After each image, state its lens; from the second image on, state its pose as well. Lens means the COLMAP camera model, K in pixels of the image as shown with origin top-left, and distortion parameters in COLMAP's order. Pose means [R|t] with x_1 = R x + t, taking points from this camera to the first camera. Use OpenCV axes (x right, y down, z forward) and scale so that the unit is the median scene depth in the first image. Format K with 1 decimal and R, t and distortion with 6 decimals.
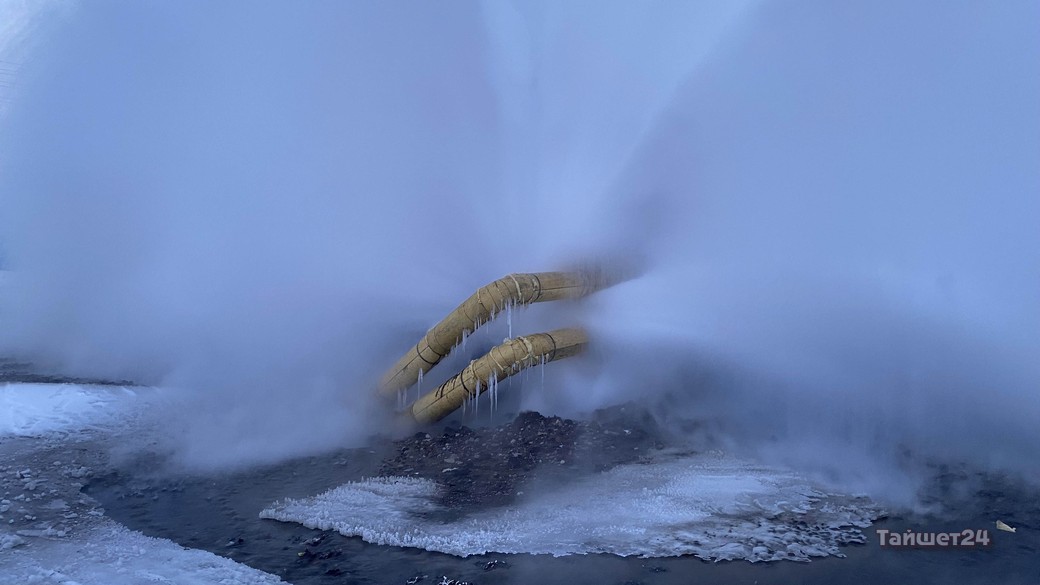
lens RADIAL K [[773.5, 0, 542.0], [0, 773.5, 286.8], [0, 0, 1]] dist [0.060033, -0.073250]
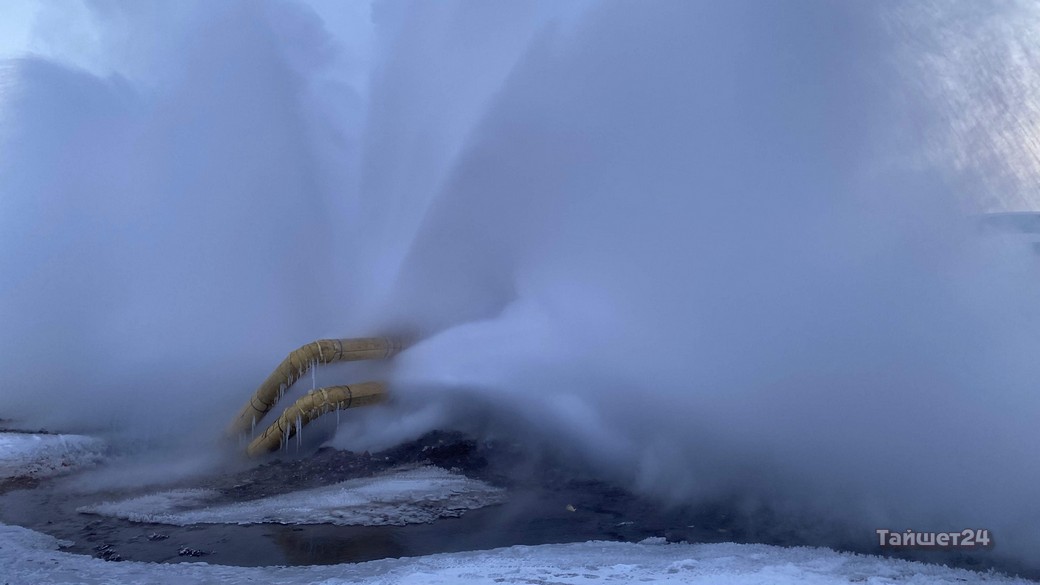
lens RADIAL K [[780.7, 0, 521.5], [0, 780.7, 273.5], [0, 0, 1]] dist [-0.000118, 0.001939]
pose [[0.999336, -0.019892, -0.030542, 0.350276], [0.016558, 0.994253, -0.105770, 0.017292], [0.032470, 0.105194, 0.993921, -0.307014]]
